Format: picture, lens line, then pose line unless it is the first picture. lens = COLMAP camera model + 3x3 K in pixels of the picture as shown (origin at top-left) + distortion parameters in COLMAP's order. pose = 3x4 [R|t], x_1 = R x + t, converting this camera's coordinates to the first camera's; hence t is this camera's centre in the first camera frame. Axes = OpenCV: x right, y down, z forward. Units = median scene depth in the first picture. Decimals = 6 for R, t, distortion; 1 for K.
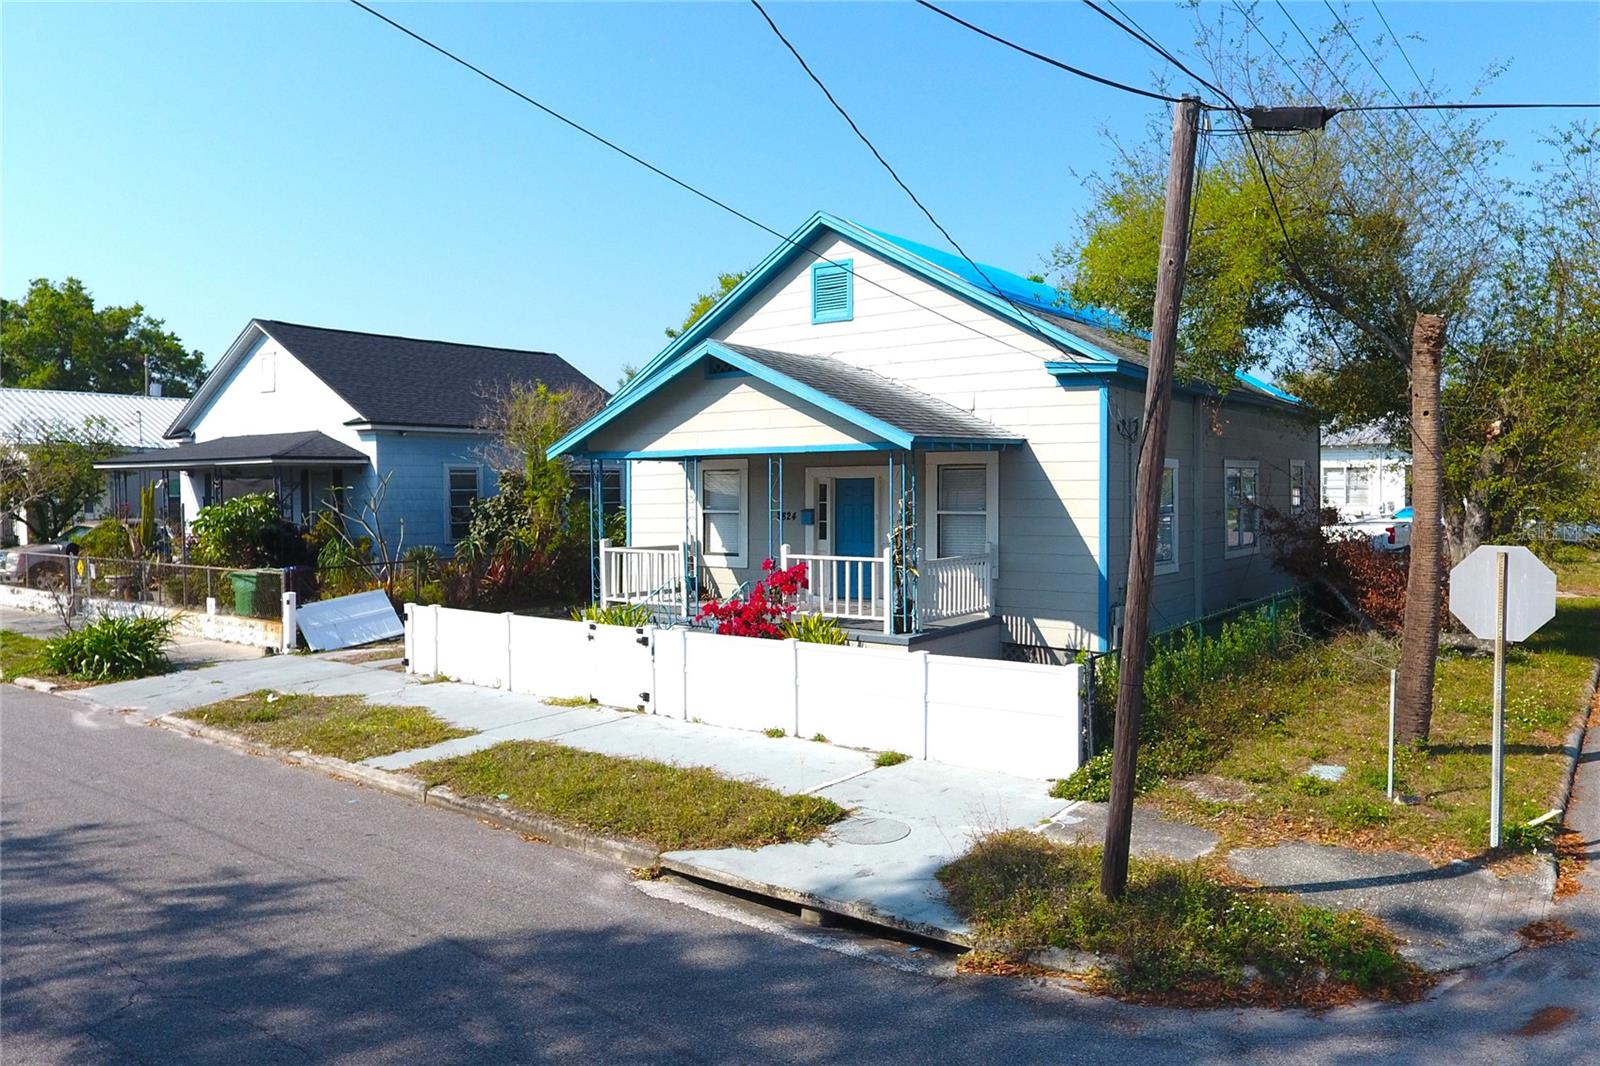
lens RADIAL K [[1118.1, 0, 800.0], [0, 1118.1, 533.0], [0, 0, 1]] dist [0.001276, -0.002916]
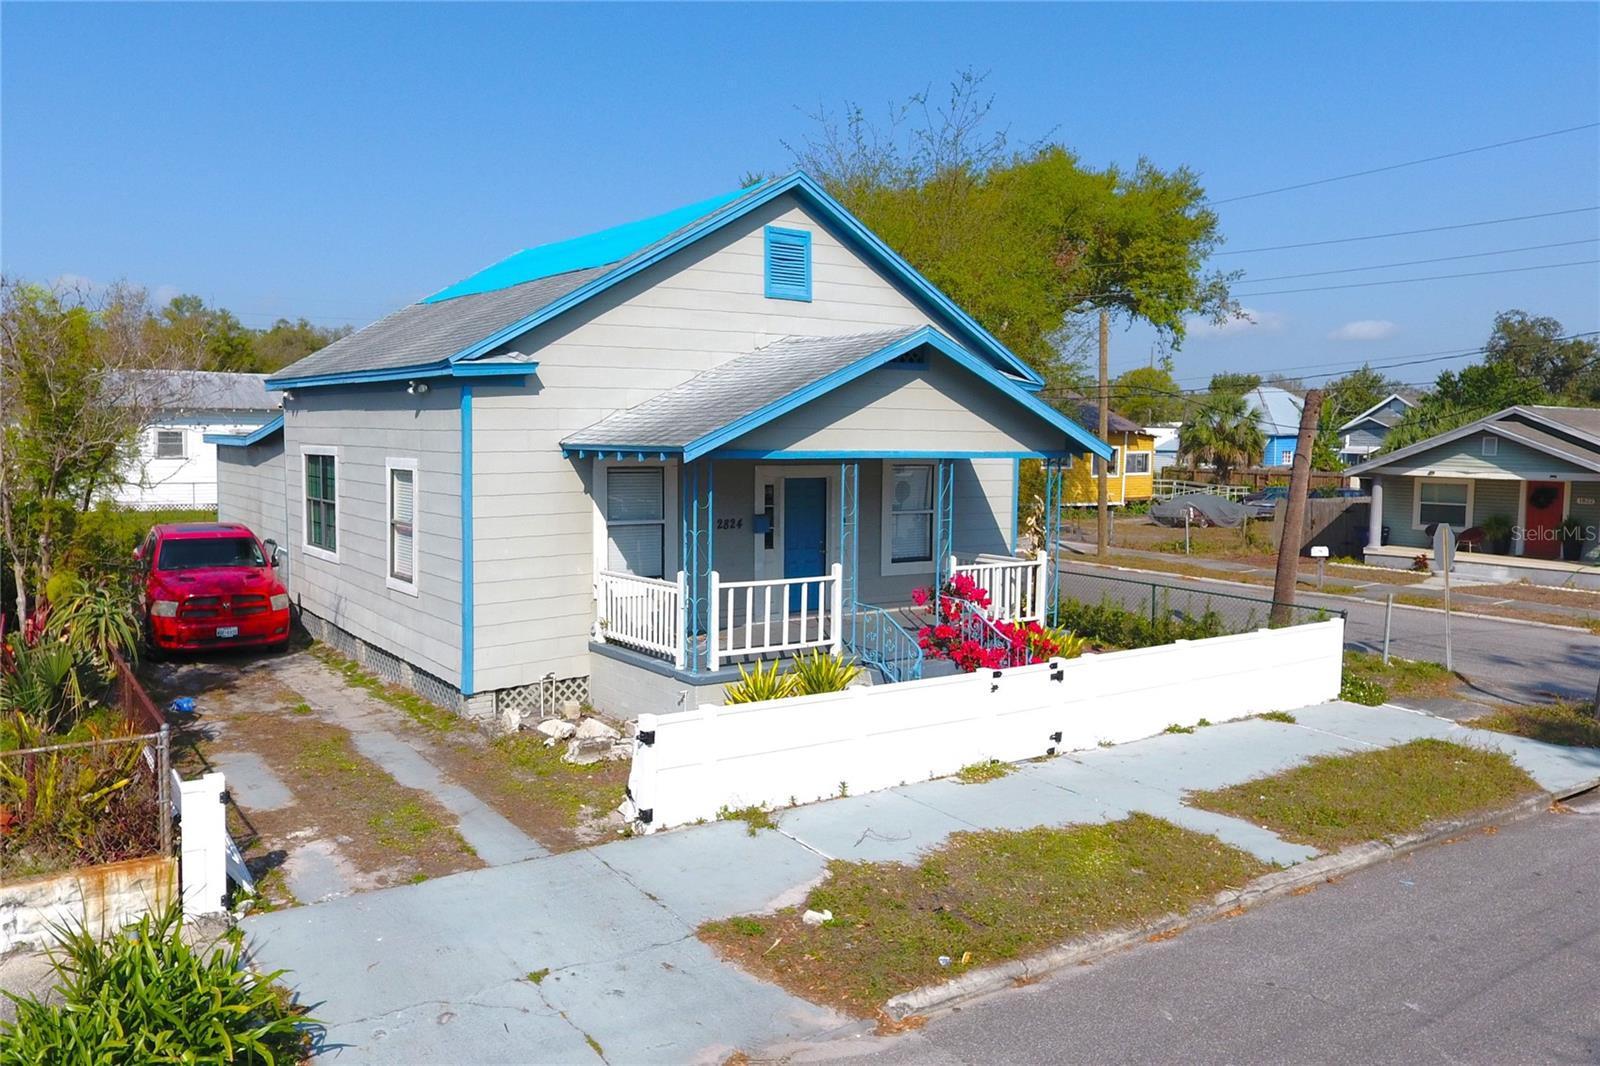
lens RADIAL K [[1186.8, 0, 800.0], [0, 1186.8, 533.0], [0, 0, 1]] dist [0.000761, -0.001058]
pose [[0.316071, -0.064270, 0.946556, -1.093968], [0.023649, 0.997927, 0.059862, -0.079078], [-0.948441, 0.003465, 0.316935, 0.891699]]
